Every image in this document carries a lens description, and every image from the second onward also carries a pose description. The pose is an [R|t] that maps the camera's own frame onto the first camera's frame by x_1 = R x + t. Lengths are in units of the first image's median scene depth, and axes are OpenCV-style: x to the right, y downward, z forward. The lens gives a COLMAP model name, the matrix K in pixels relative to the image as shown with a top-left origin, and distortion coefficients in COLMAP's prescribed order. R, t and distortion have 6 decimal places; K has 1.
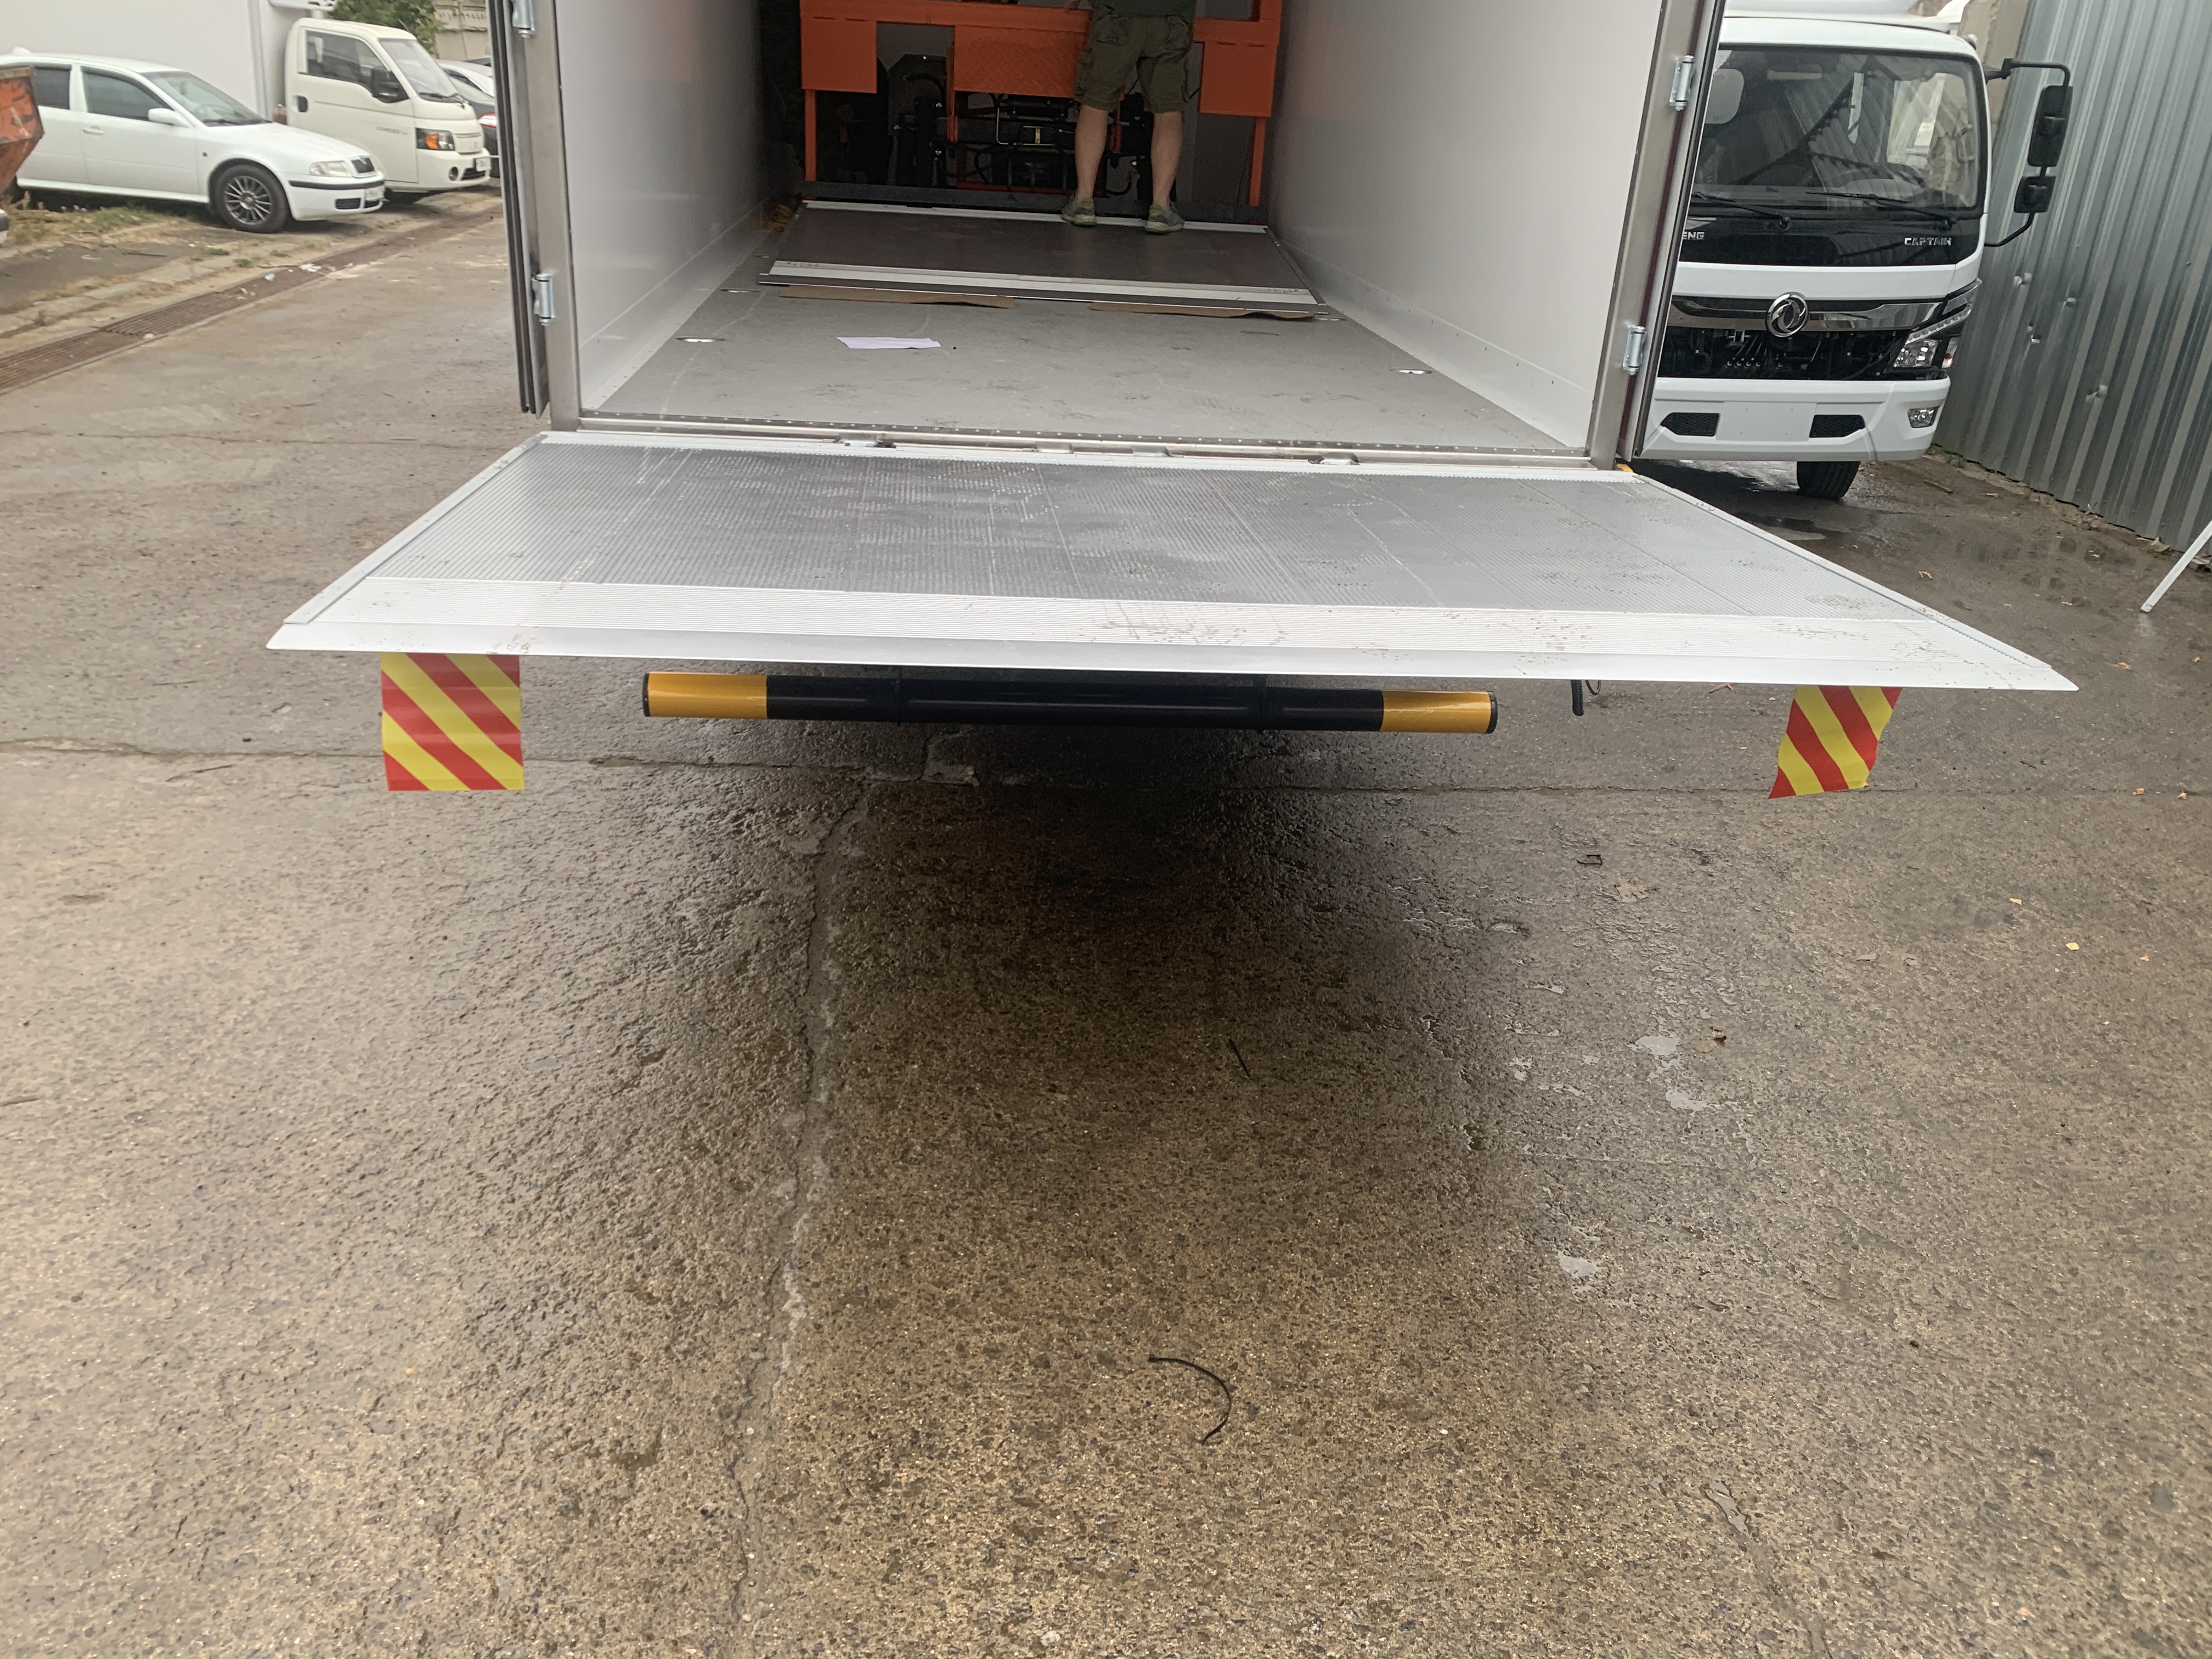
lens RADIAL K [[1633.3, 0, 993.8], [0, 1633.3, 831.0], [0, 0, 1]] dist [0.031722, -0.025213]
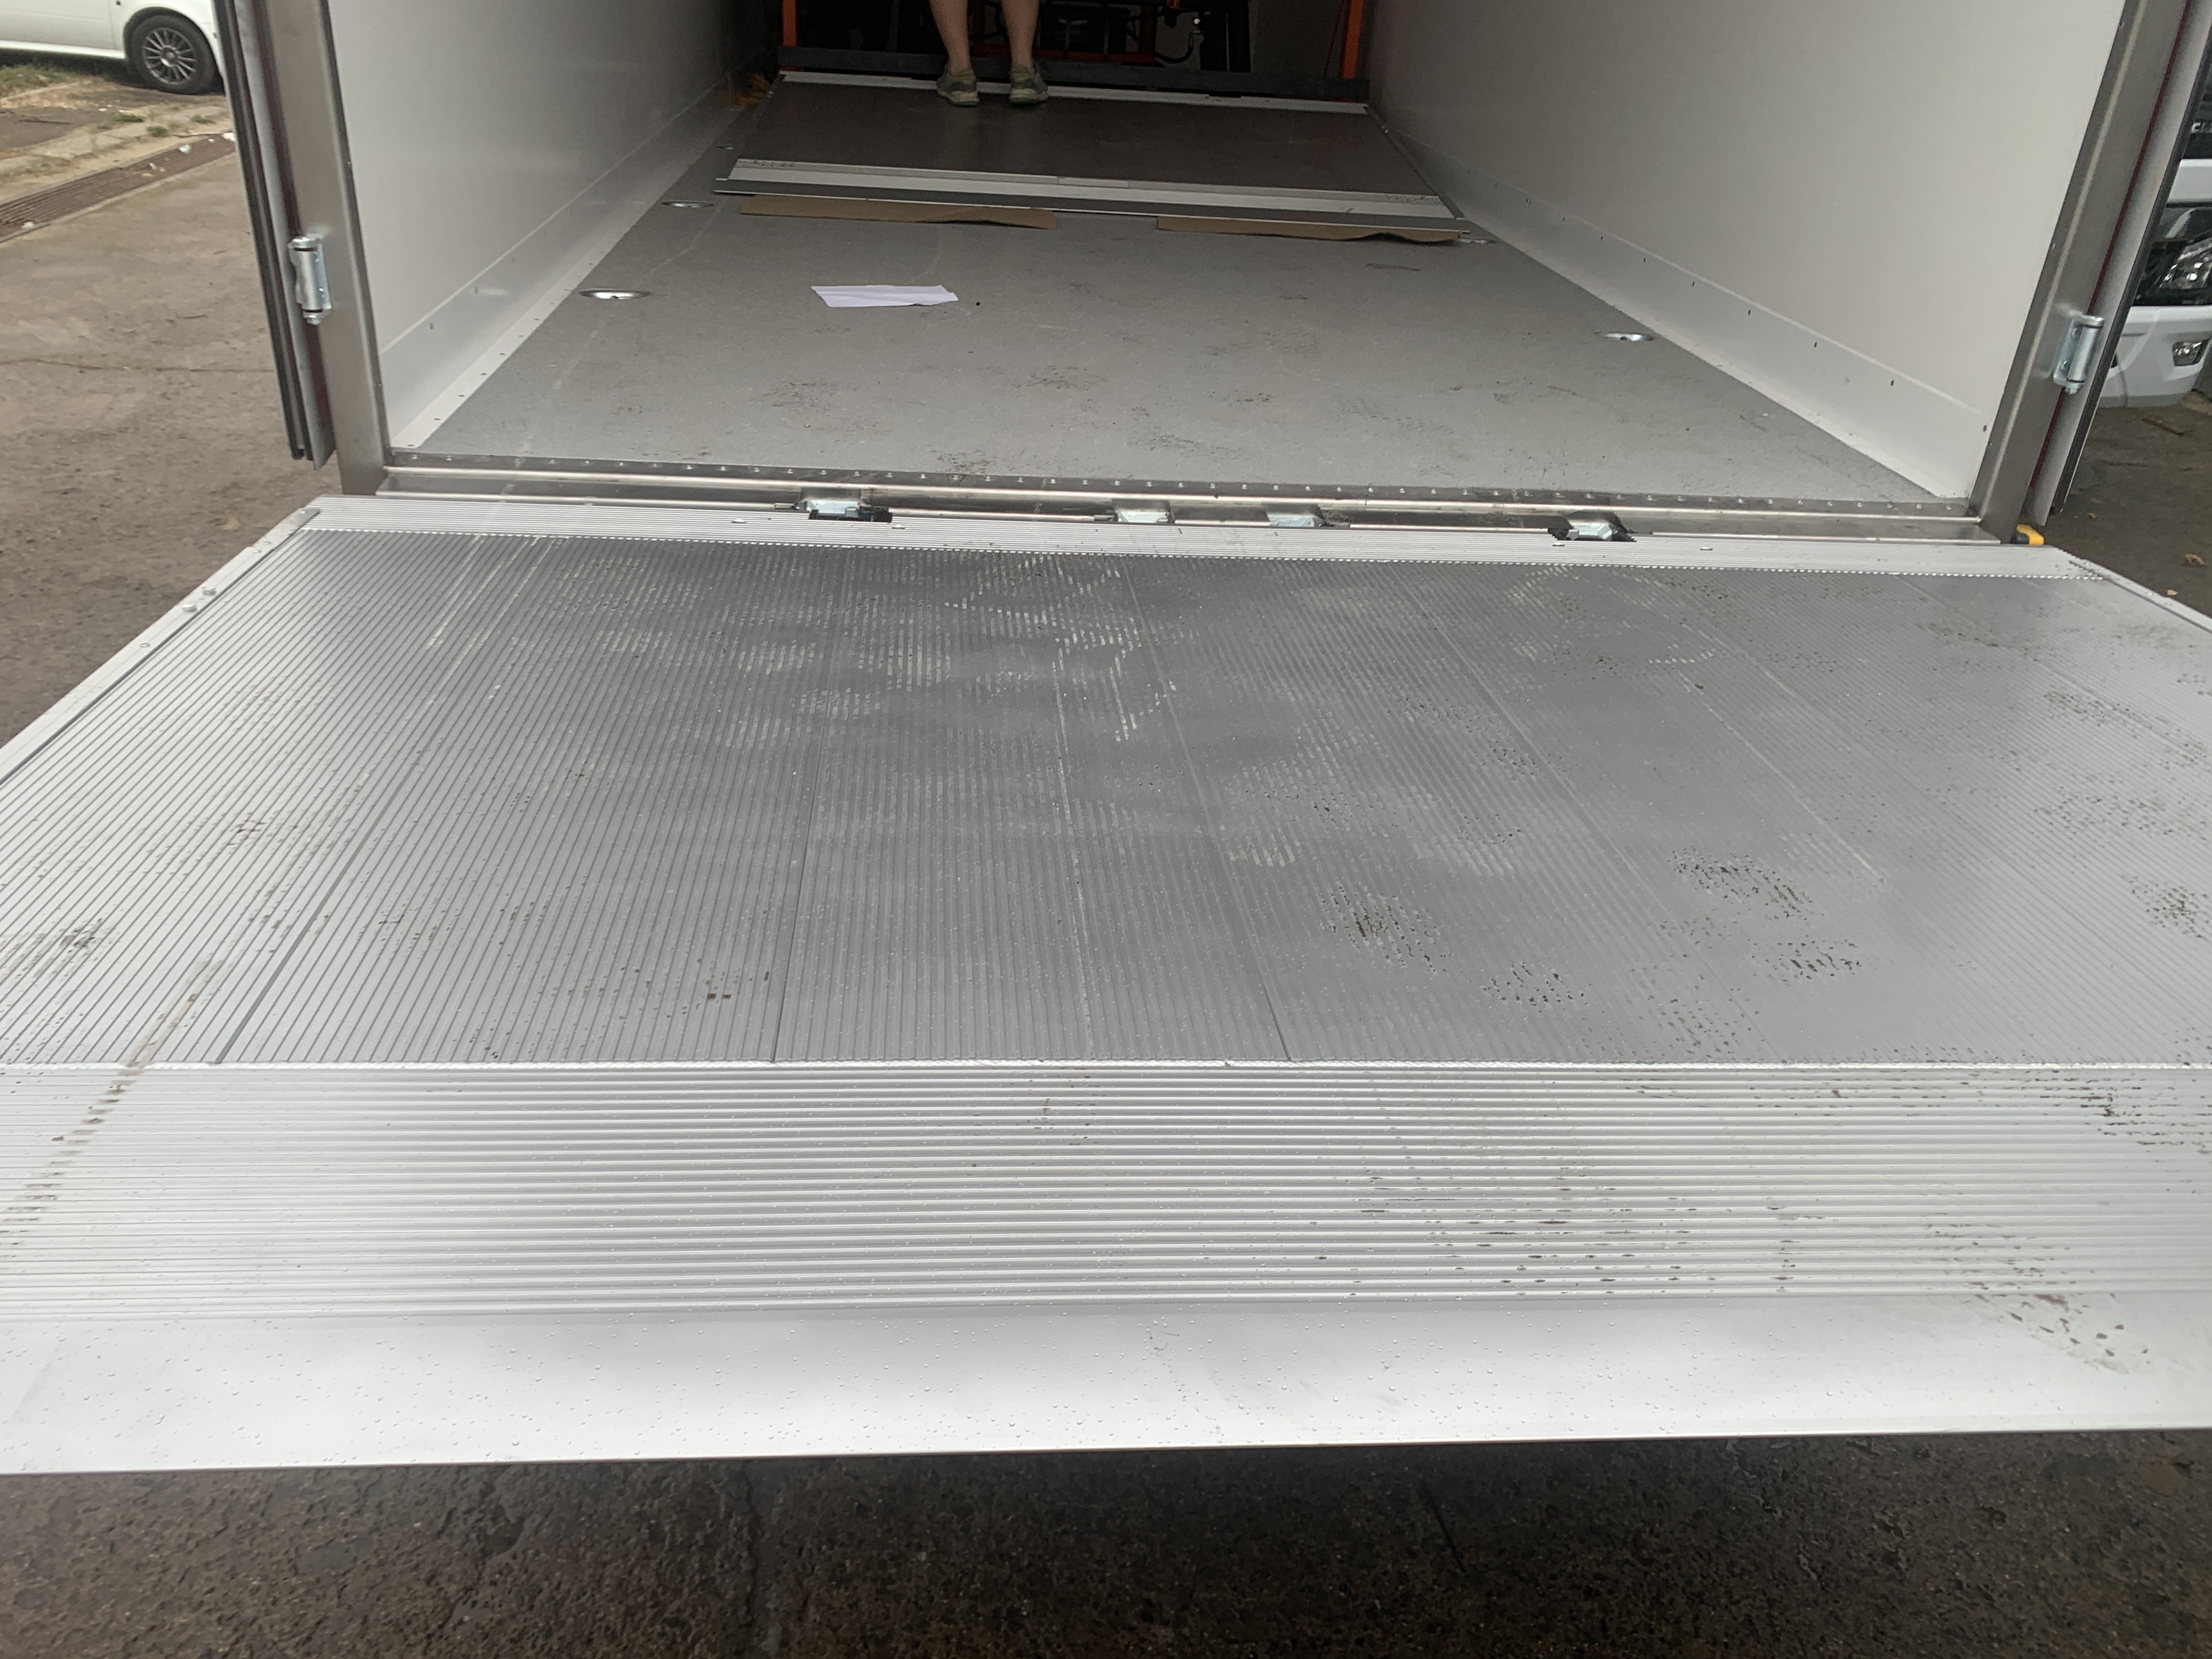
lens RADIAL K [[1633.3, 0, 993.8], [0, 1633.3, 831.0], [0, 0, 1]] dist [0.031722, -0.025213]
pose [[0.999984, 0.002497, -0.005009, -0.013077], [-0.002098, 0.996931, 0.078257, -0.122509], [0.005189, -0.078245, 0.996921, 0.275918]]
